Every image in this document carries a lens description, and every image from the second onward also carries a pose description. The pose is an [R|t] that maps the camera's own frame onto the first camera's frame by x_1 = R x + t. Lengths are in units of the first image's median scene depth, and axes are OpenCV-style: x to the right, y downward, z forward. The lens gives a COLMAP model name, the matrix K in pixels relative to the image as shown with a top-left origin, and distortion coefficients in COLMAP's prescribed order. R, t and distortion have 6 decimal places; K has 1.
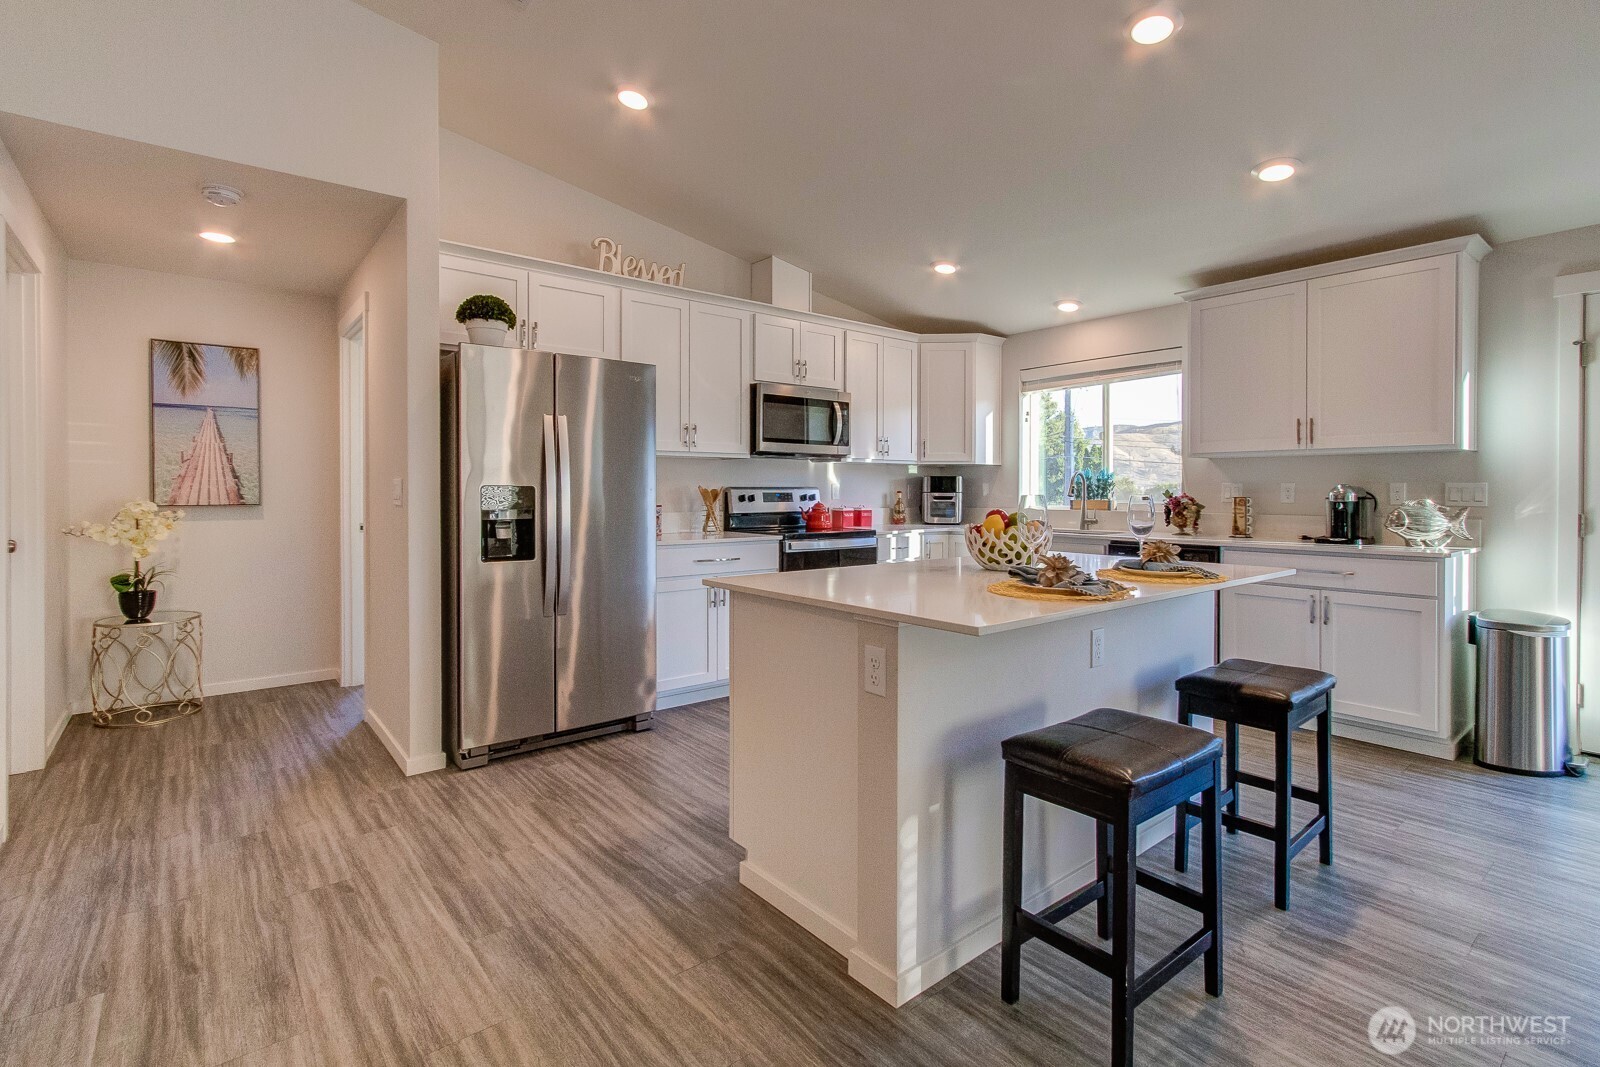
lens RADIAL K [[748.9, 0, 803.9], [0, 748.9, 496.1], [0, 0, 1]] dist [-0.002646, 0.000415]
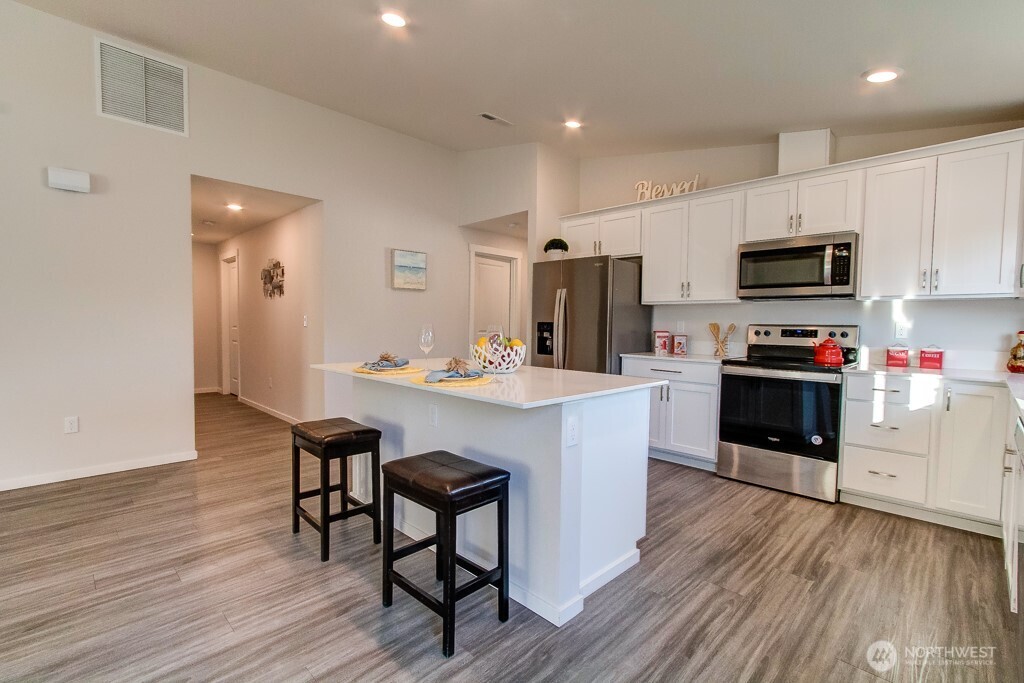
lens RADIAL K [[468.2, 0, 514.7], [0, 468.2, 343.9], [0, 0, 1]] dist [-0.001355, 0.000490]
pose [[0.103742, 0.042604, -0.993691, 0.698229], [-0.022626, 0.998925, 0.040466, -0.001915], [0.994347, 0.018285, 0.104594, 0.512719]]
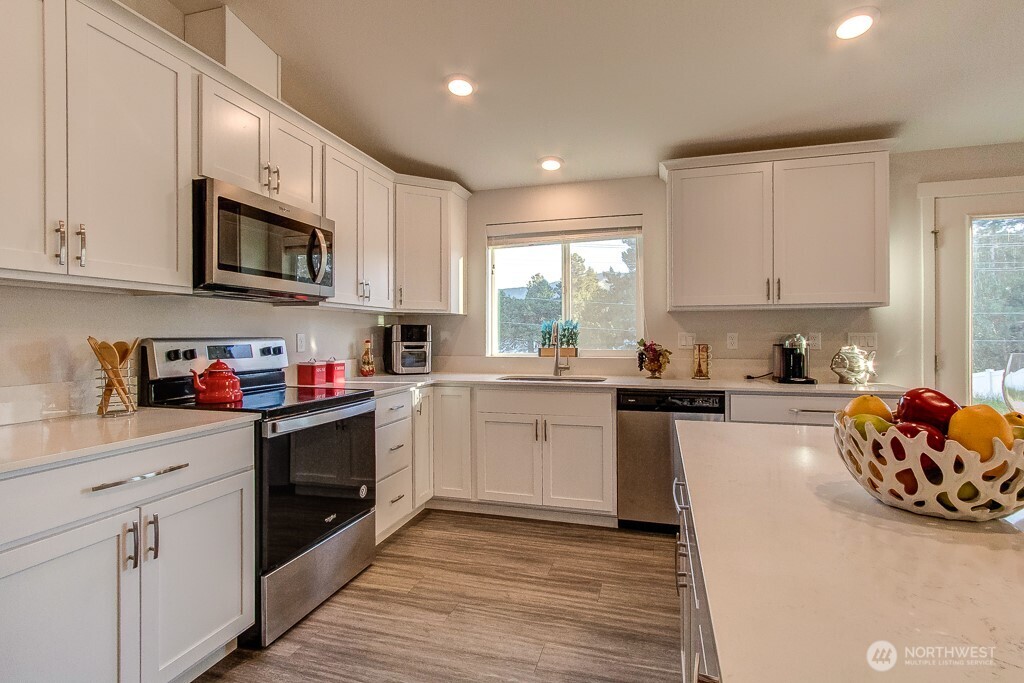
lens RADIAL K [[490.6, 0, 515.5], [0, 490.6, 335.3], [0, 0, 1]] dist [0.000982, 0.000200]
pose [[0.825901, -0.002862, 0.563807, -0.079890], [0.008284, 0.999941, -0.007058, -0.009328], [-0.563754, 0.010500, 0.825876, 0.487389]]
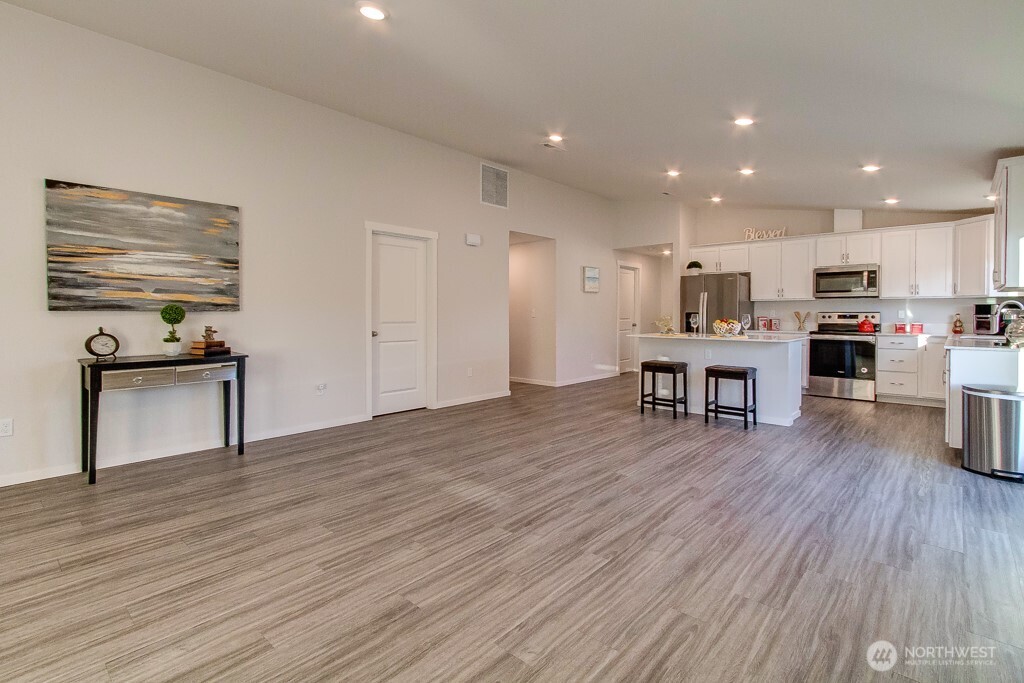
lens RADIAL K [[490.5, 0, 524.0], [0, 490.5, 318.3], [0, 0, 1]] dist [0.000372, 0.000746]
pose [[0.164346, 0.008645, -0.986365, 1.292963], [-0.008199, 0.999939, 0.007398, 0.003424], [0.986369, 0.006872, 0.164407, -0.163204]]
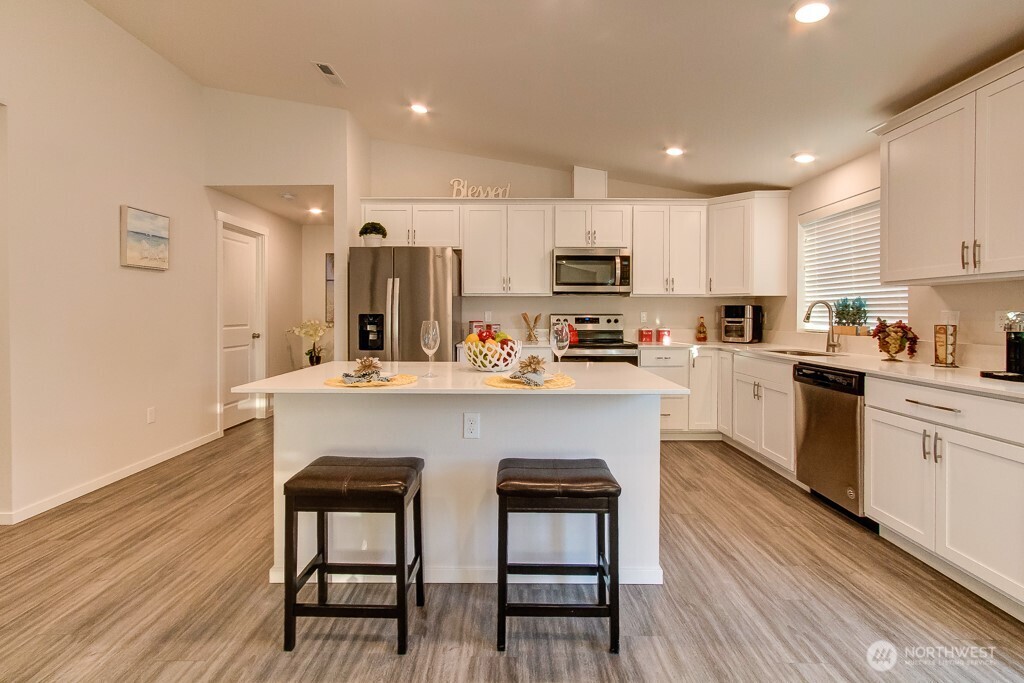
lens RADIAL K [[479.3, 0, 514.5], [0, 479.3, 317.6], [0, 0, 1]] dist [-0.002646, 0.000415]
pose [[0.774762, 0.005258, -0.632231, 0.506339], [-0.005964, 0.999982, 0.001008, -0.005236], [0.632225, 0.002990, 0.774779, 0.153541]]
